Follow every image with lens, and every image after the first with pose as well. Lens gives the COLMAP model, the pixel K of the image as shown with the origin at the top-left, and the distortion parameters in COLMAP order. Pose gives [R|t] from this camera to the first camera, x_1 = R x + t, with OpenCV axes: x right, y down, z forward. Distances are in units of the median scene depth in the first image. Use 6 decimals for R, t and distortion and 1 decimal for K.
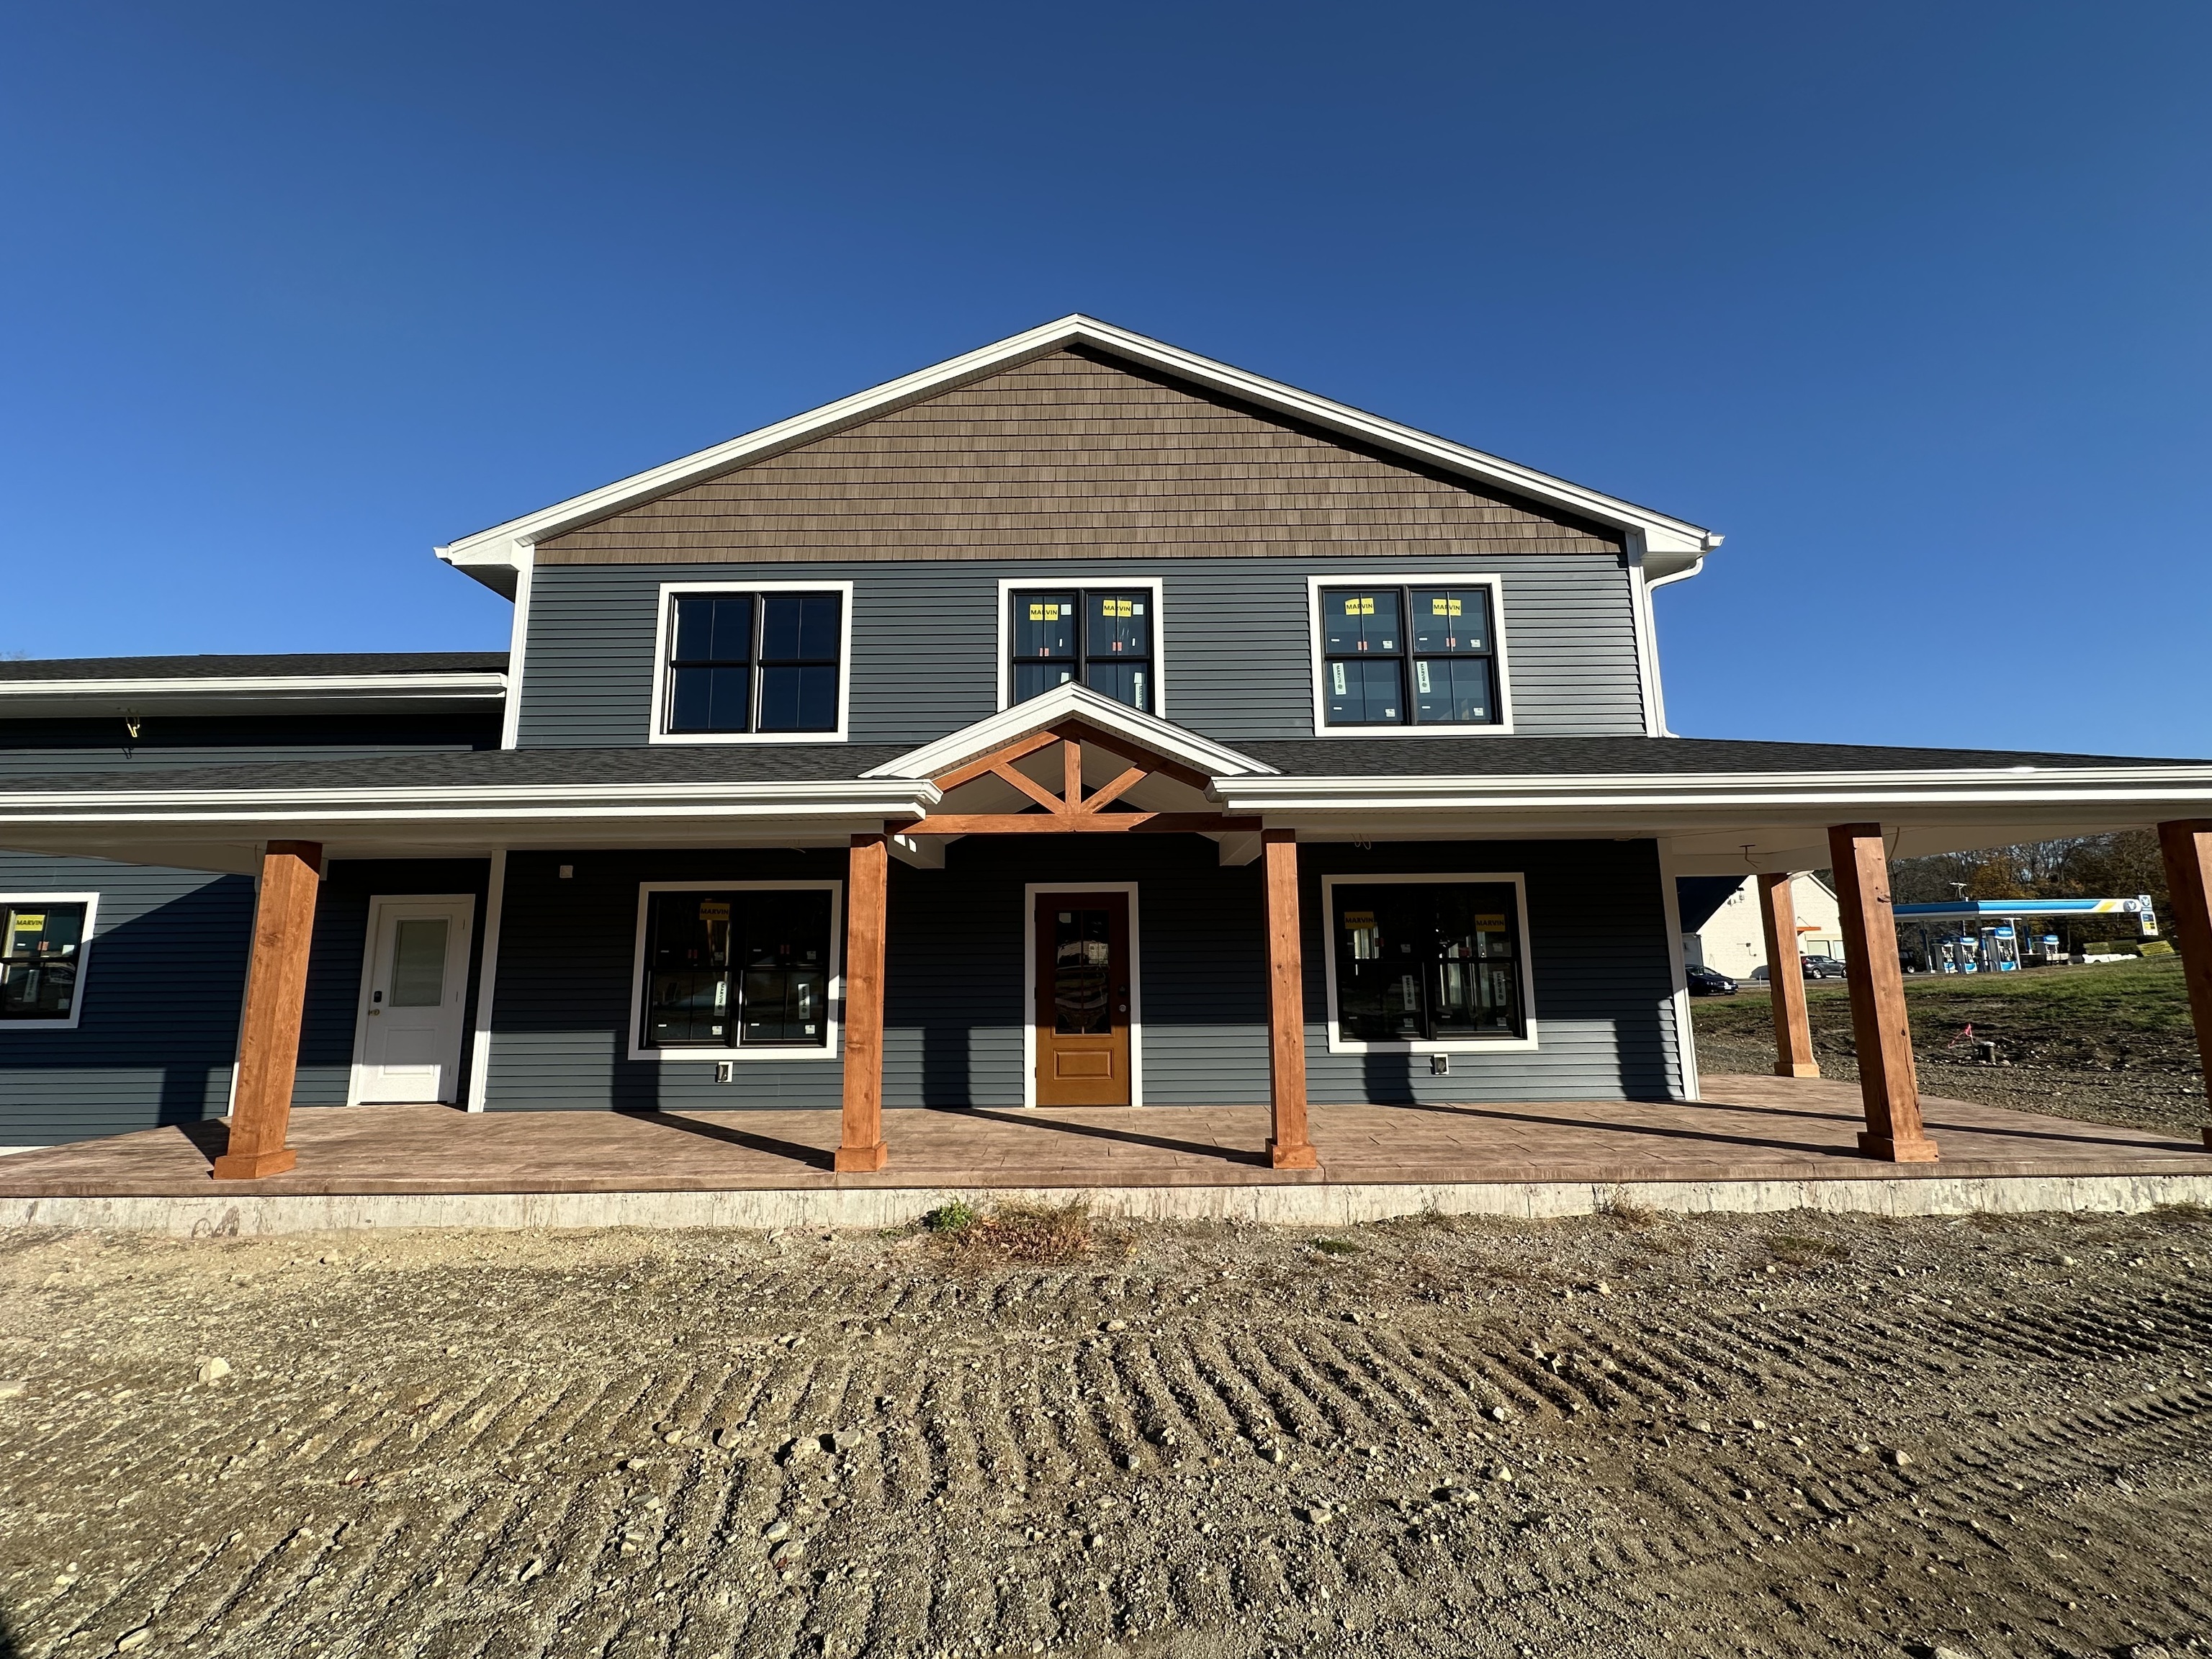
lens RADIAL K [[880.3, 0, 1105.2], [0, 880.3, 829.4], [0, 0, 1]] dist [-0.002552, 0.000841]
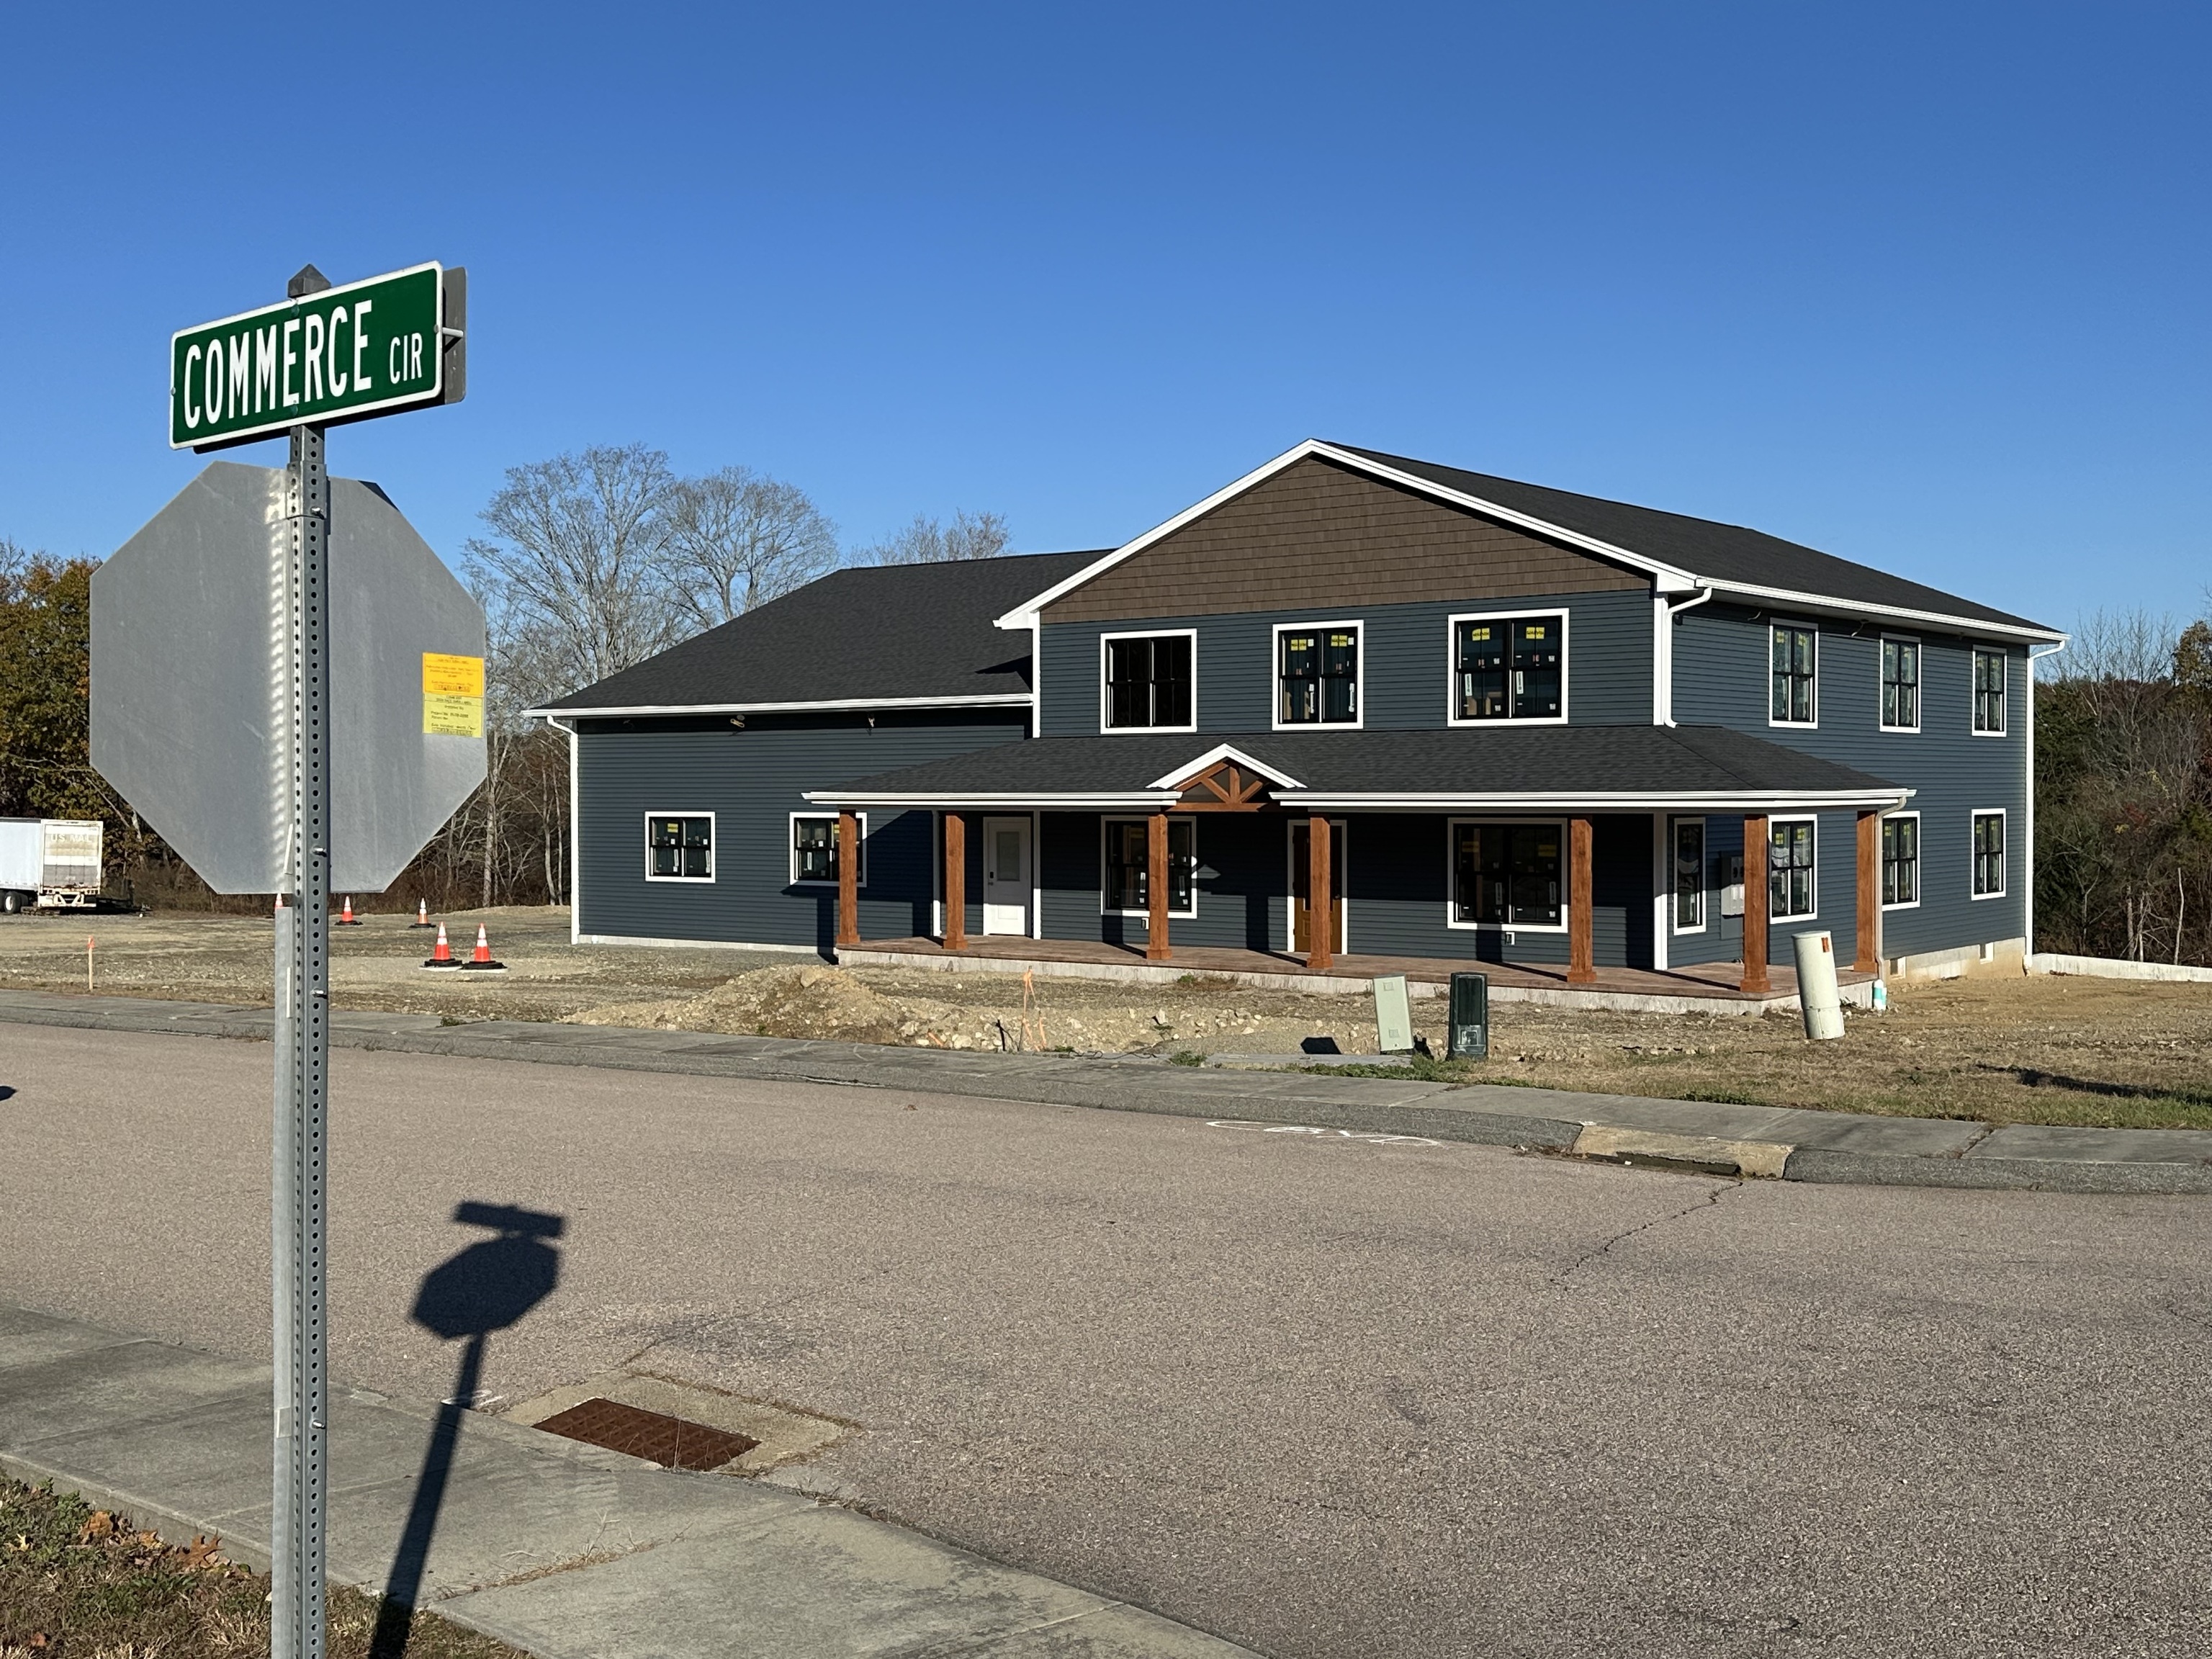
lens RADIAL K [[2394.2, 0, 1106.0], [0, 2394.2, 829.5], [0, 0, 1]] dist [0.001231, 0.002532]
pose [[0.797089, 0.020147, -0.603525, 2.241274], [0.083353, 0.986205, 0.143007, -0.563744], [0.598081, -0.164295, 0.784415, -2.601893]]
